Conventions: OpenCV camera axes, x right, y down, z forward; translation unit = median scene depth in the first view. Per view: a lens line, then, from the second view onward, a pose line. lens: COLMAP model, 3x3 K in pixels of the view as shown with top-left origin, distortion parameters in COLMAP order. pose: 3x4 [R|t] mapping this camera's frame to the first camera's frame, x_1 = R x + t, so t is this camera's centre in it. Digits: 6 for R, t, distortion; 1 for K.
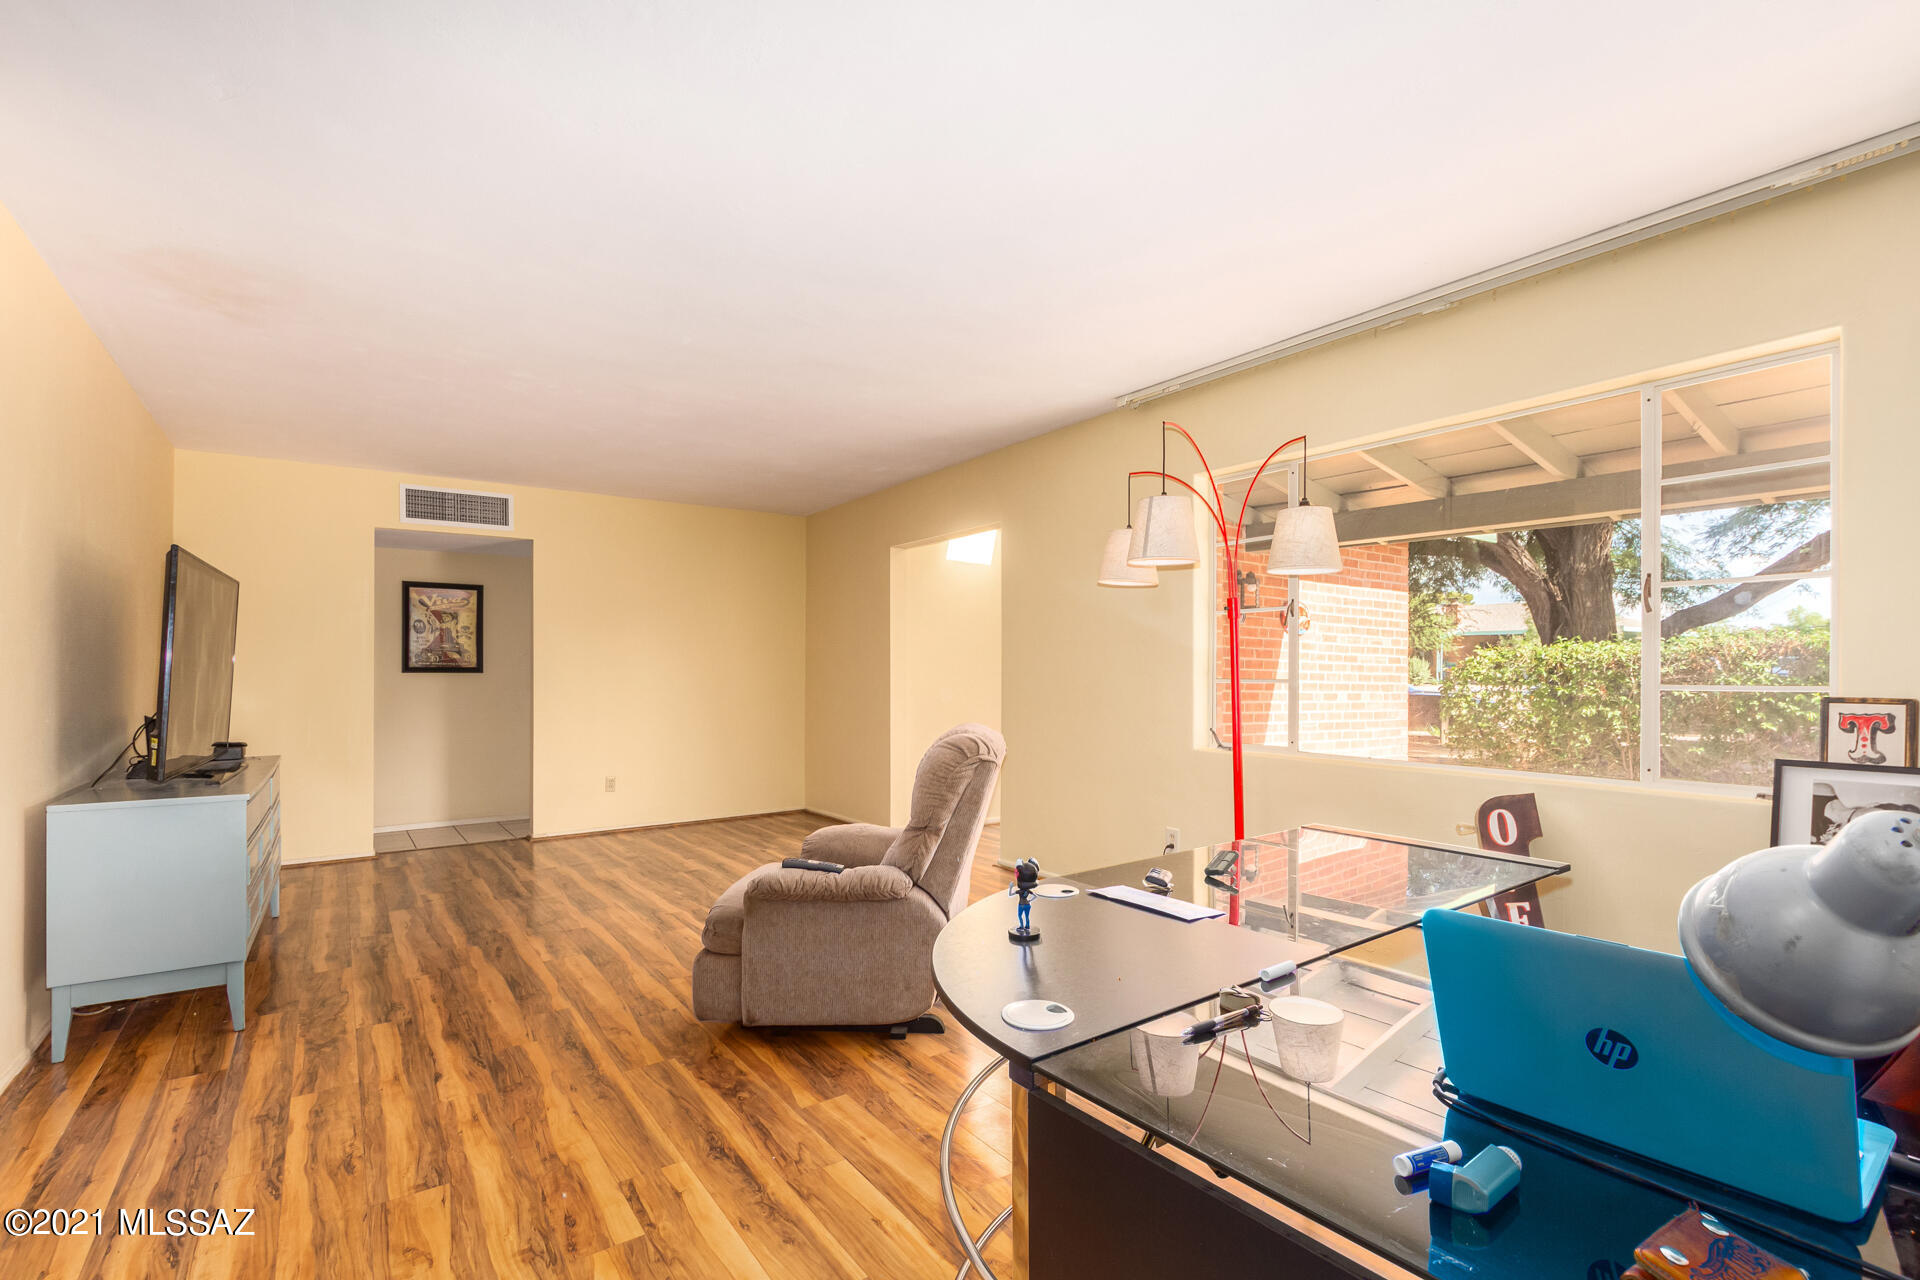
lens RADIAL K [[891.1, 0, 984.9], [0, 891.1, 672.5], [0, 0, 1]] dist [0.008700, -0.001661]
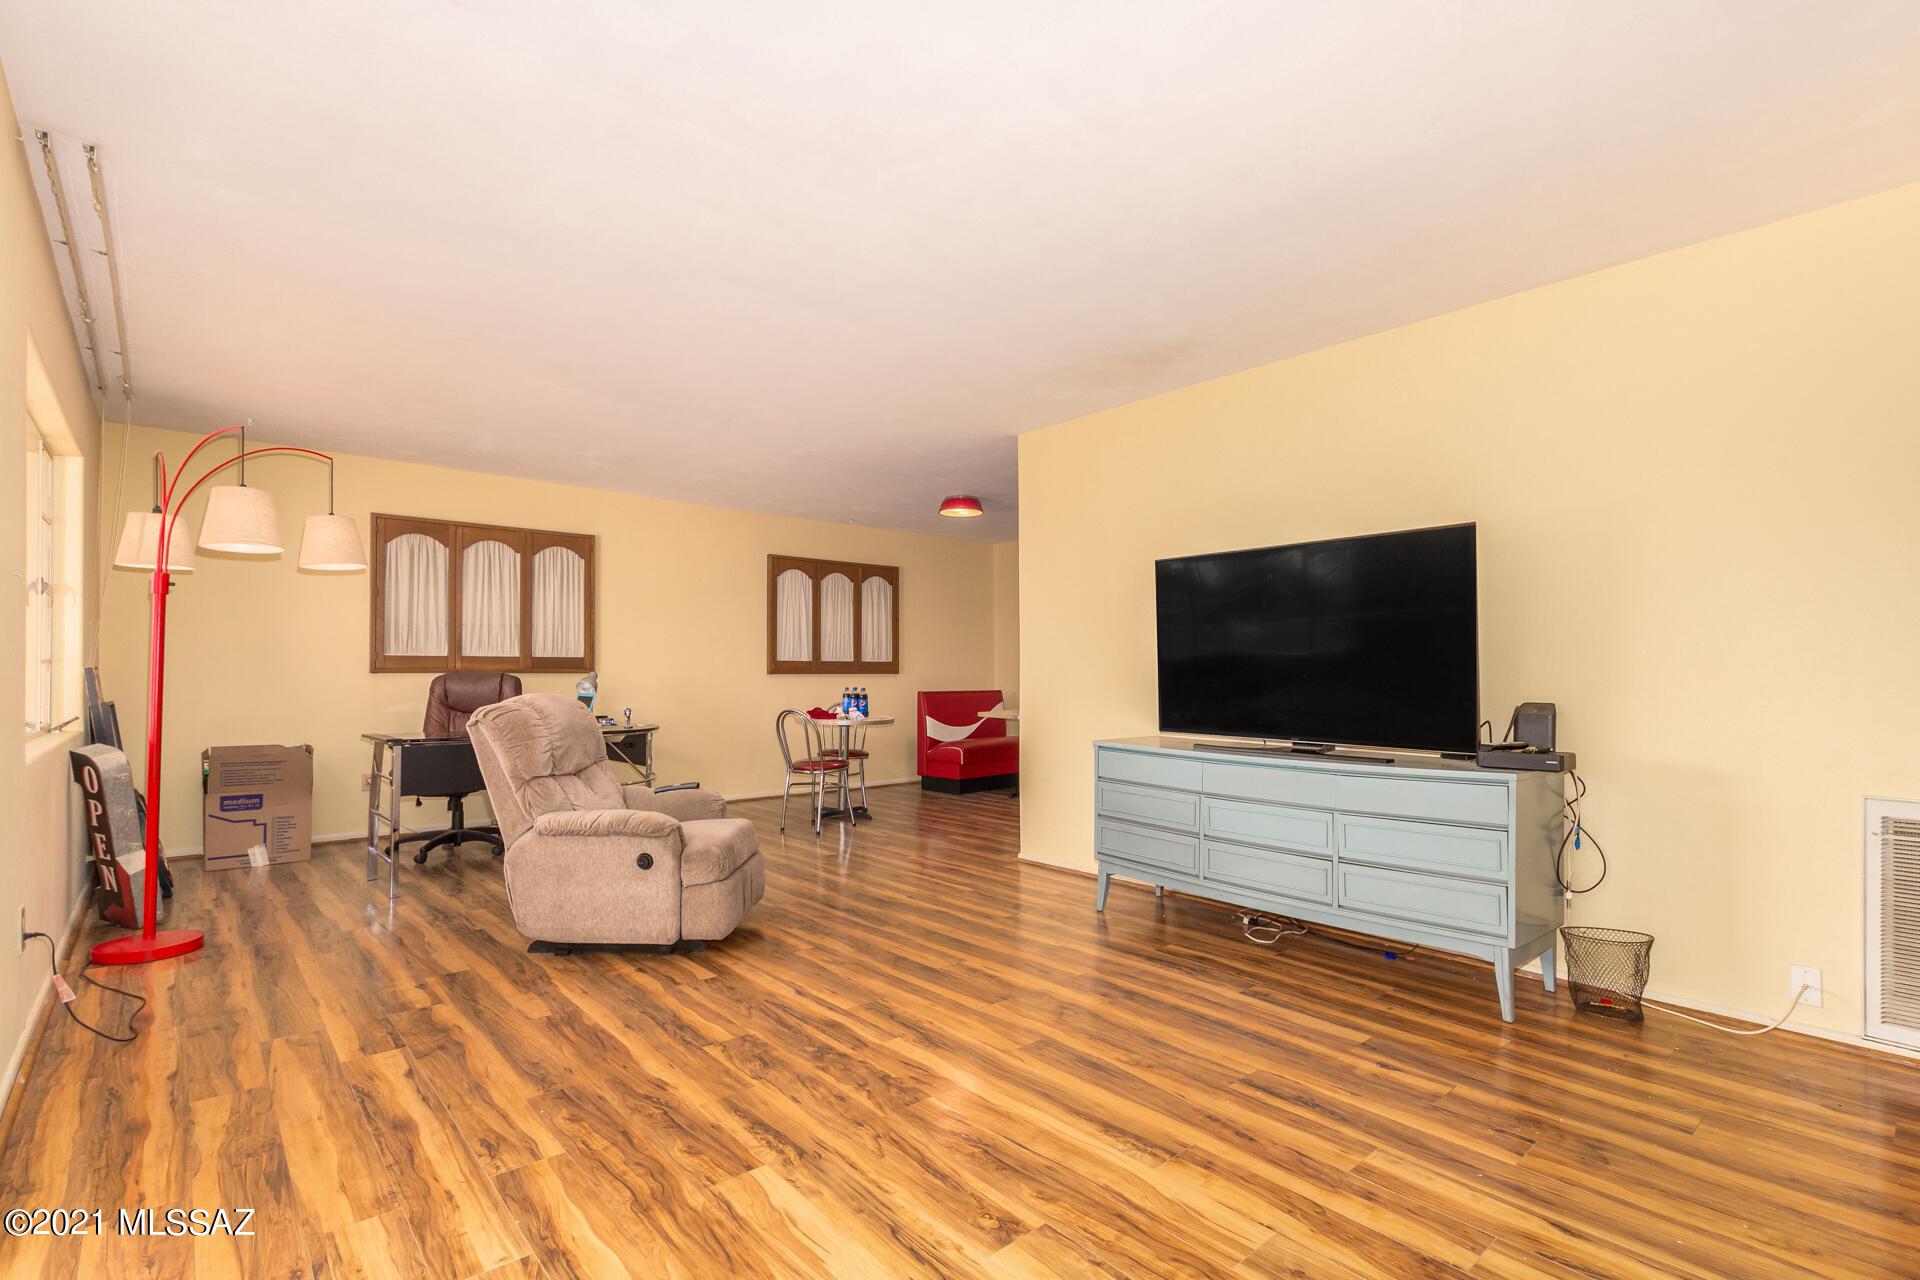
lens RADIAL K [[891.1, 0, 973.1], [0, 891.1, 671.2], [0, 0, 1]] dist [0.008700, -0.001661]
pose [[-0.995240, -0.000459, -0.097457, -0.513542], [-0.000721, 0.999996, 0.002653, 0.027248], [0.097455, 0.002710, -0.995236, 2.403575]]
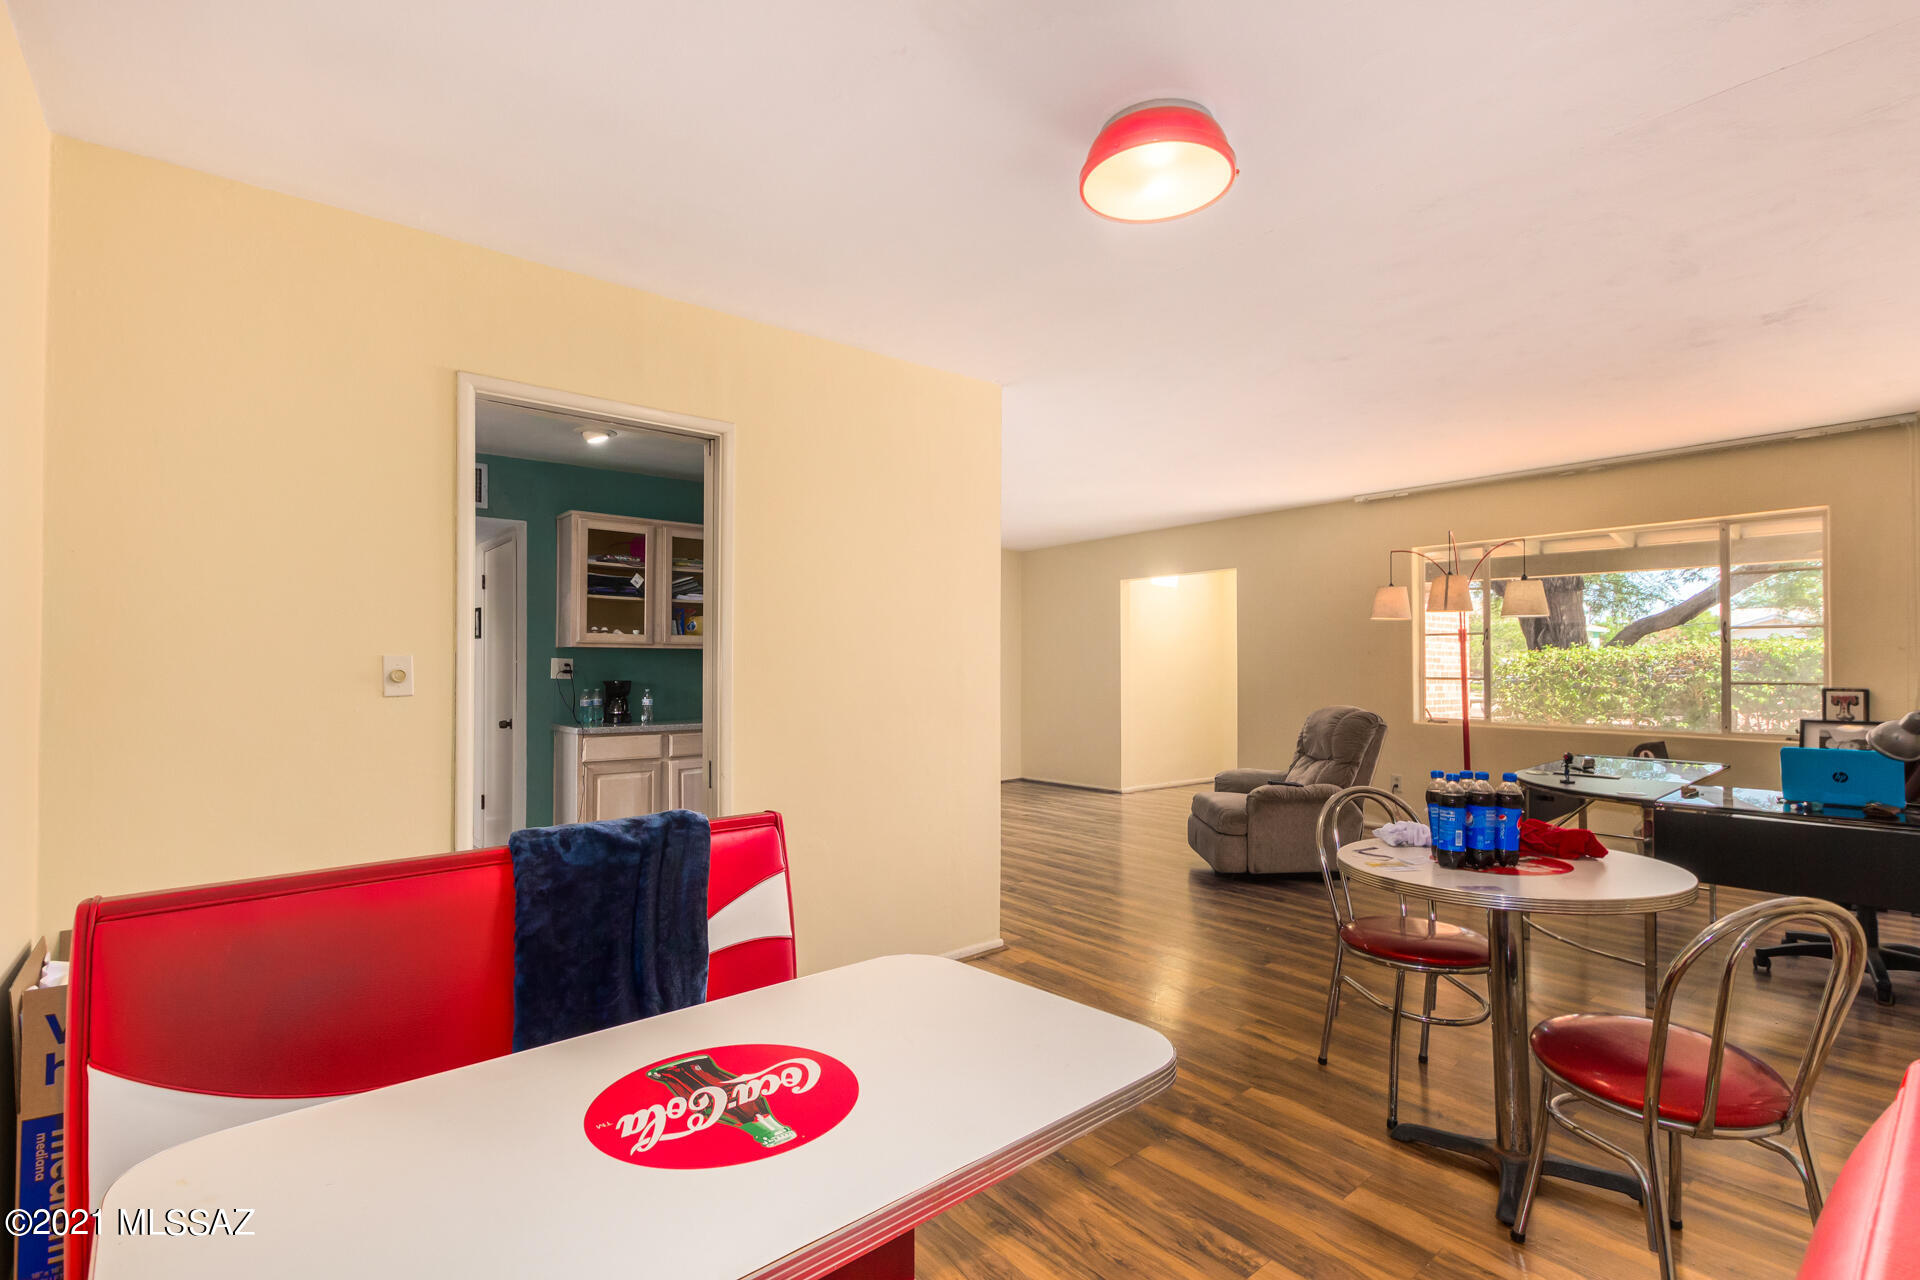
lens RADIAL K [[891.1, 0, 969.6], [0, 891.1, 652.2], [0, 0, 1]] dist [0.008700, -0.001661]
pose [[0.997787, -0.002229, 0.066450, -0.921920], [0.003163, 0.999898, -0.013958, -0.026031], [-0.066412, 0.014138, 0.997692, -0.735137]]
